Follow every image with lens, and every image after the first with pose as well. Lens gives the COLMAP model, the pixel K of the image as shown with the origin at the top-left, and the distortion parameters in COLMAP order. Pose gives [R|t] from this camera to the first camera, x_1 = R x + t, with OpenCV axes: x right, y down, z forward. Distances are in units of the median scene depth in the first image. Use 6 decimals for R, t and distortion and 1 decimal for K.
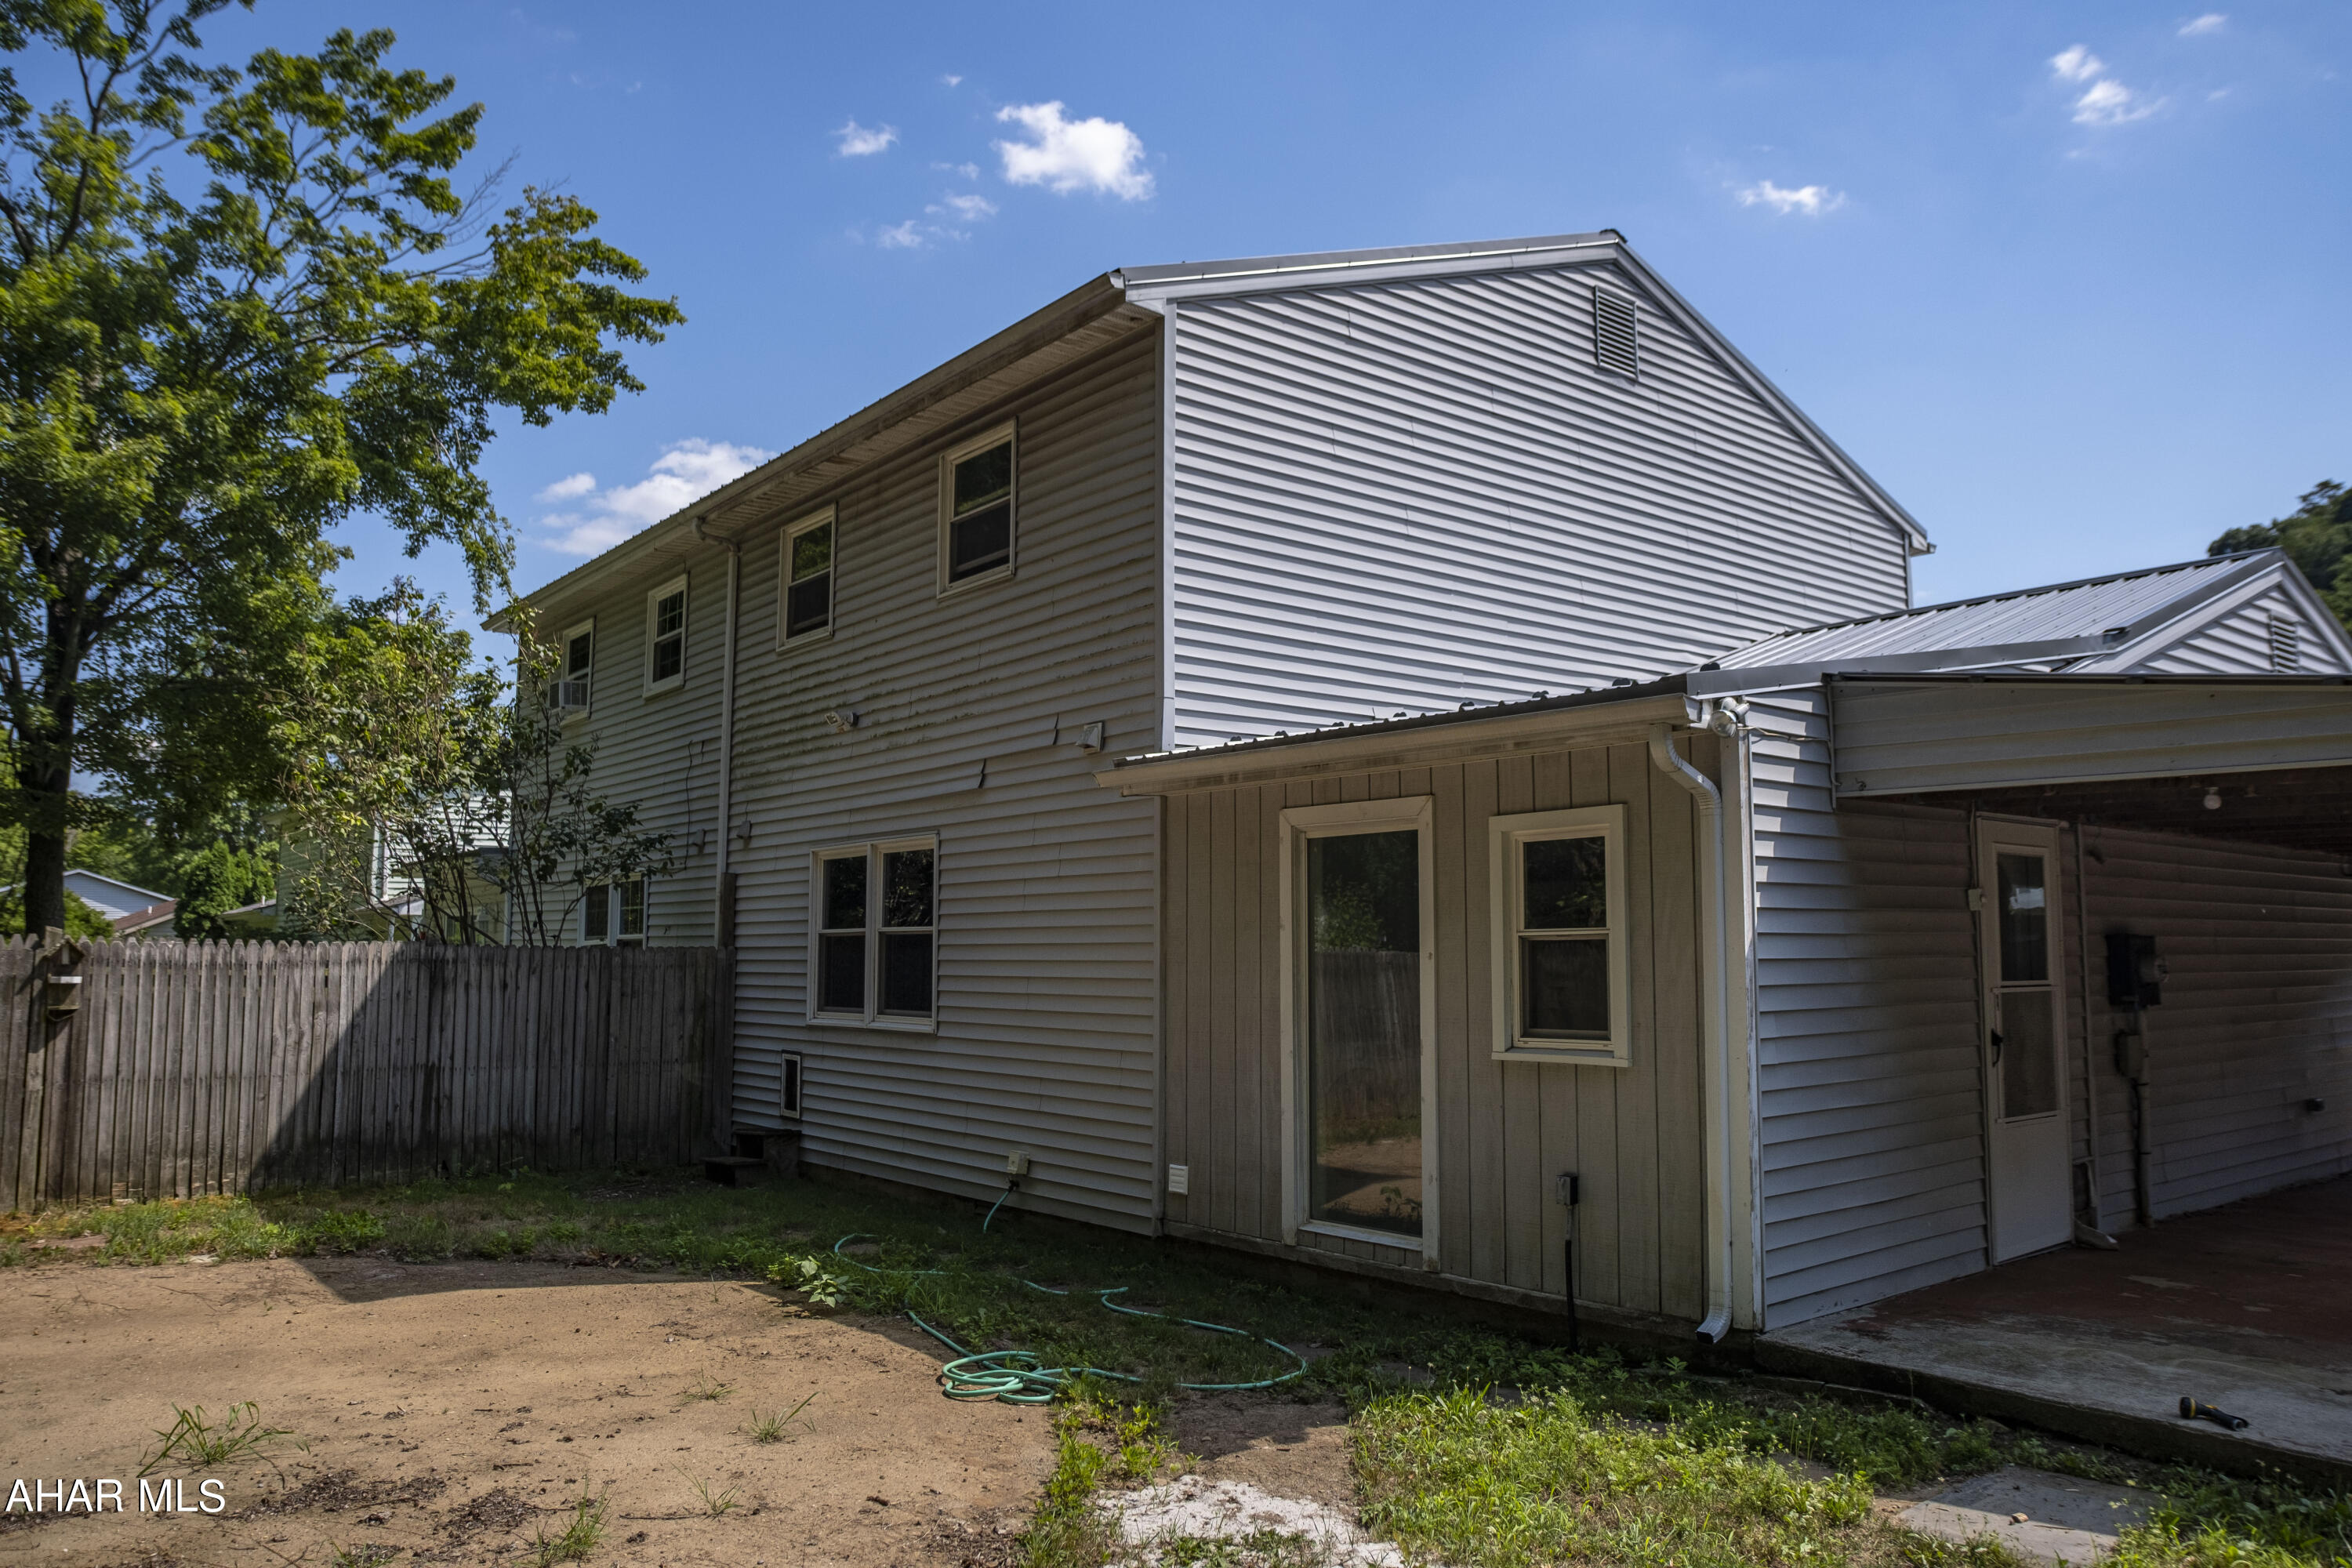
lens RADIAL K [[1650.6, 0, 1176.0], [0, 1650.6, 784.0], [0, 0, 1]] dist [-0.078928, 0.043735]
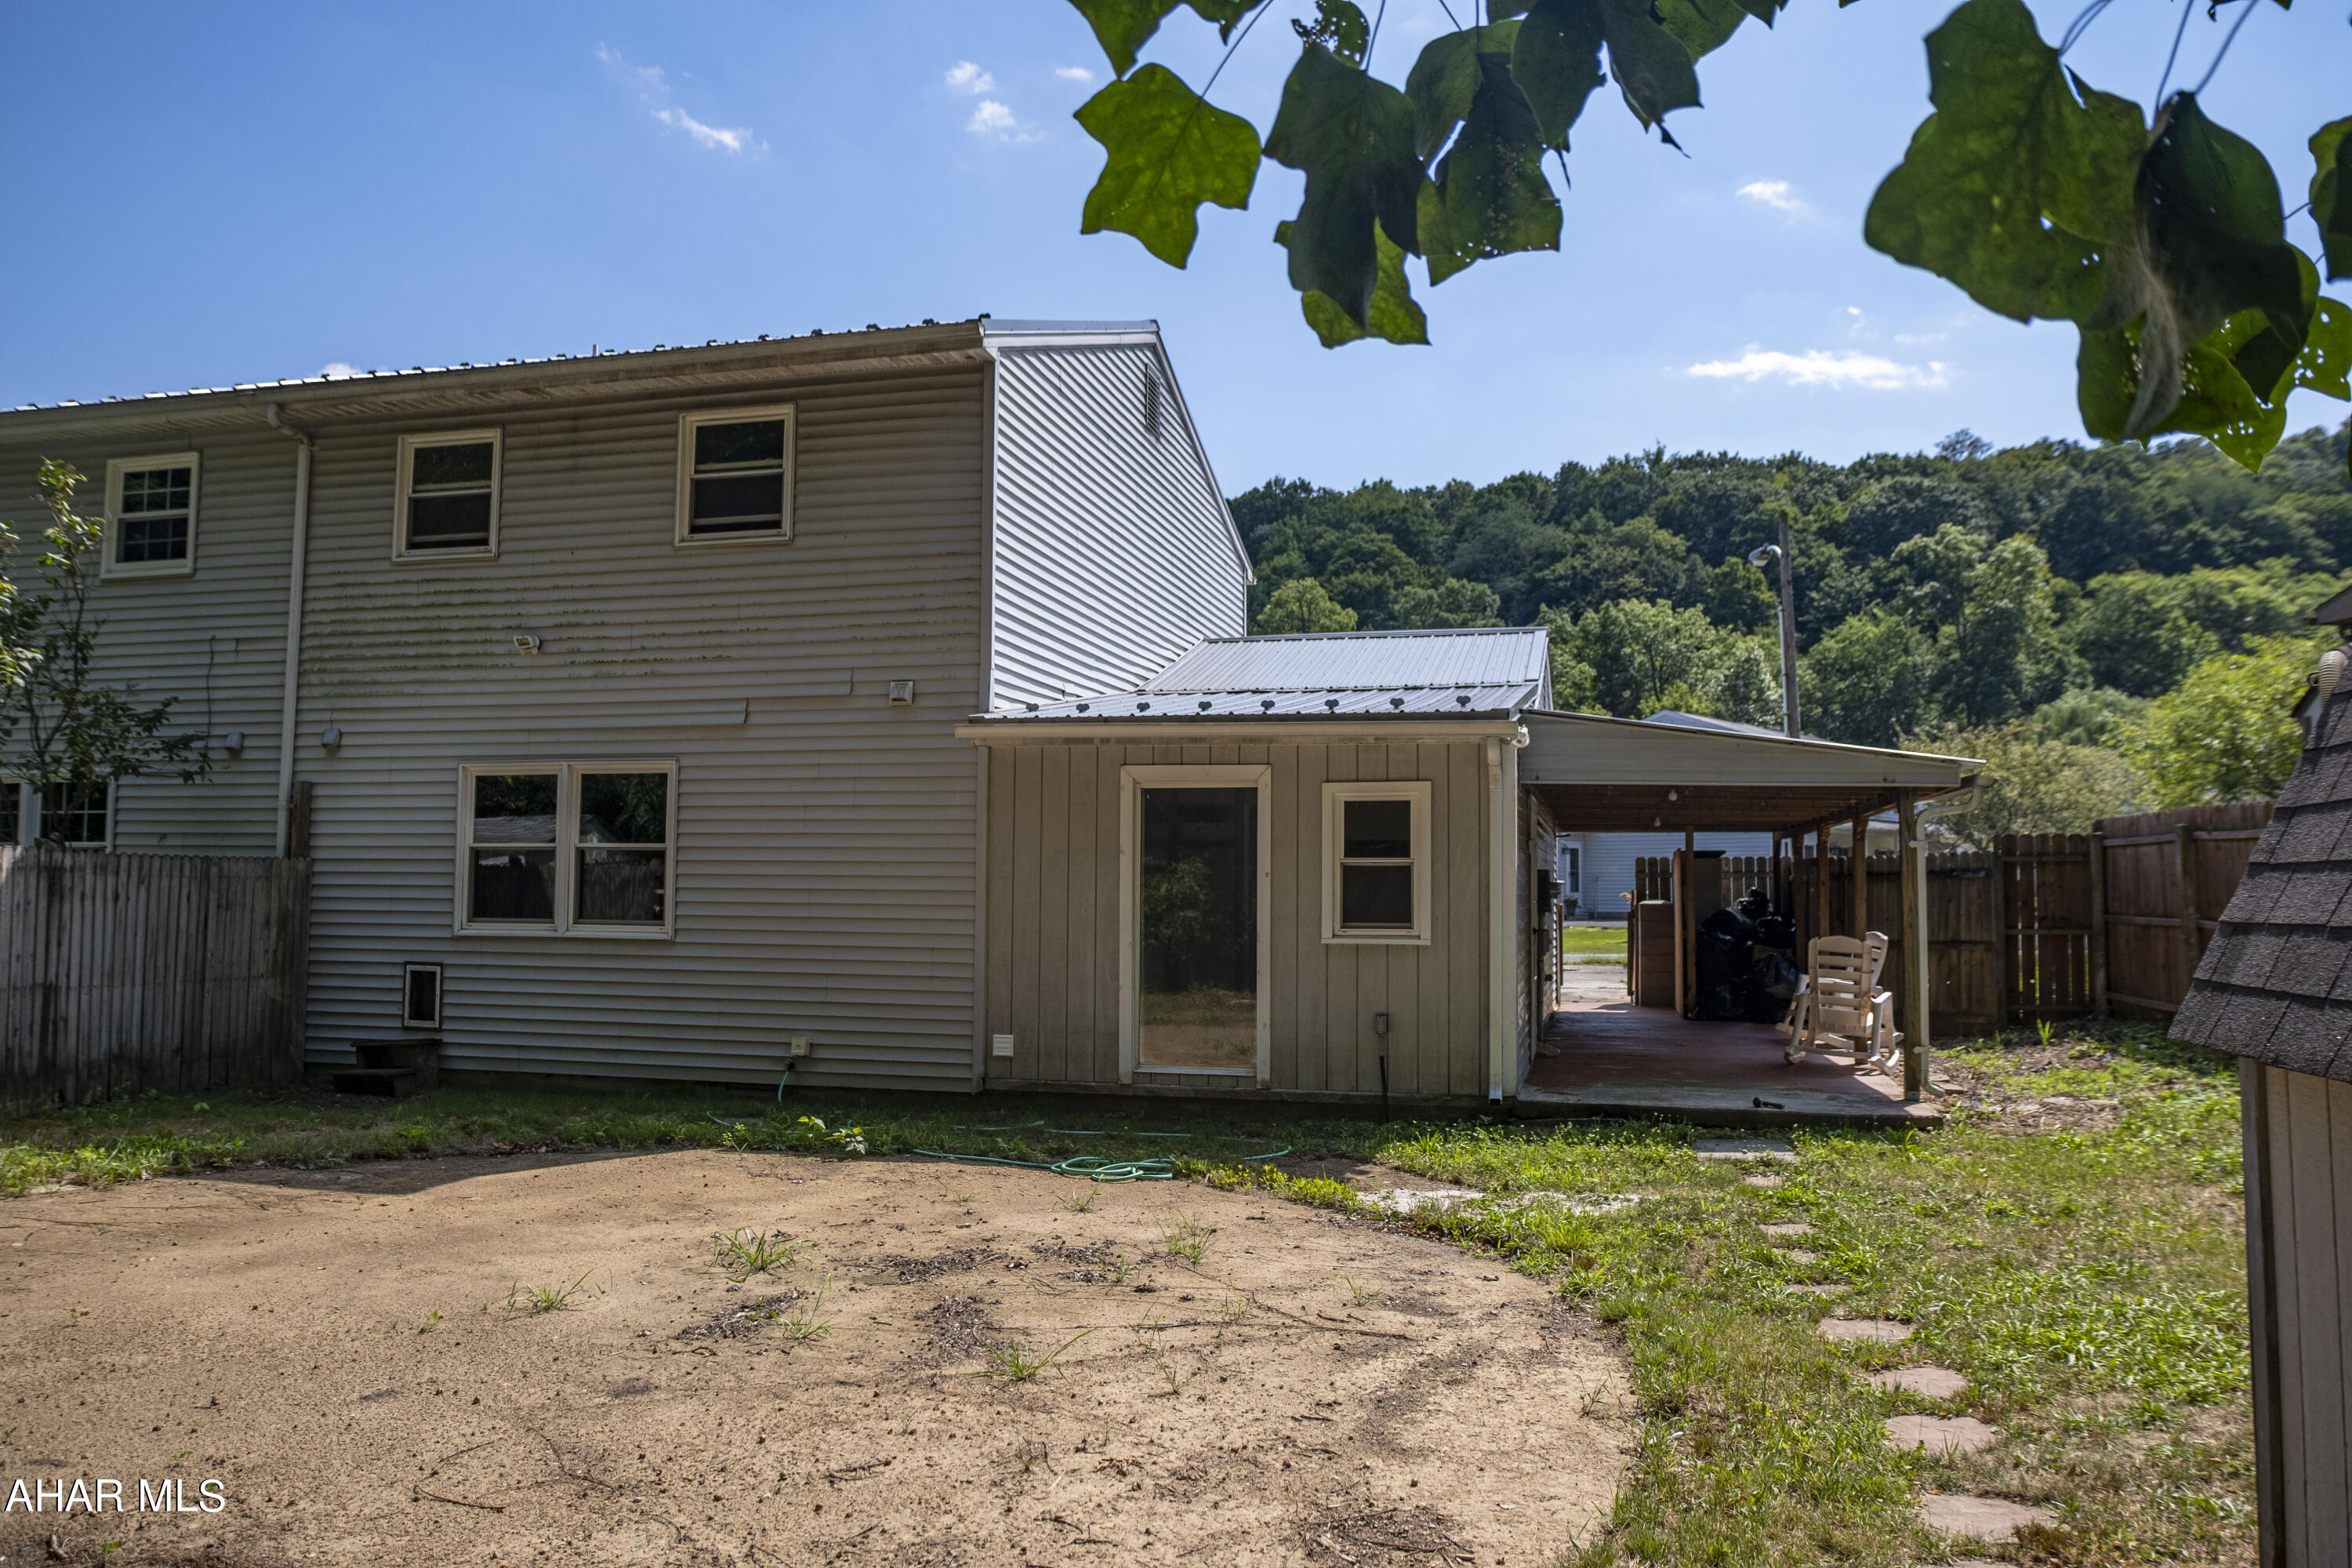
lens RADIAL K [[1650.6, 0, 1176.0], [0, 1650.6, 784.0], [0, 0, 1]] dist [-0.078928, 0.043735]
pose [[0.800918, 0.046174, 0.596991, -0.526095], [-0.071450, 0.997268, 0.018723, 0.001459], [-0.594495, -0.057650, 0.802030, -0.082713]]
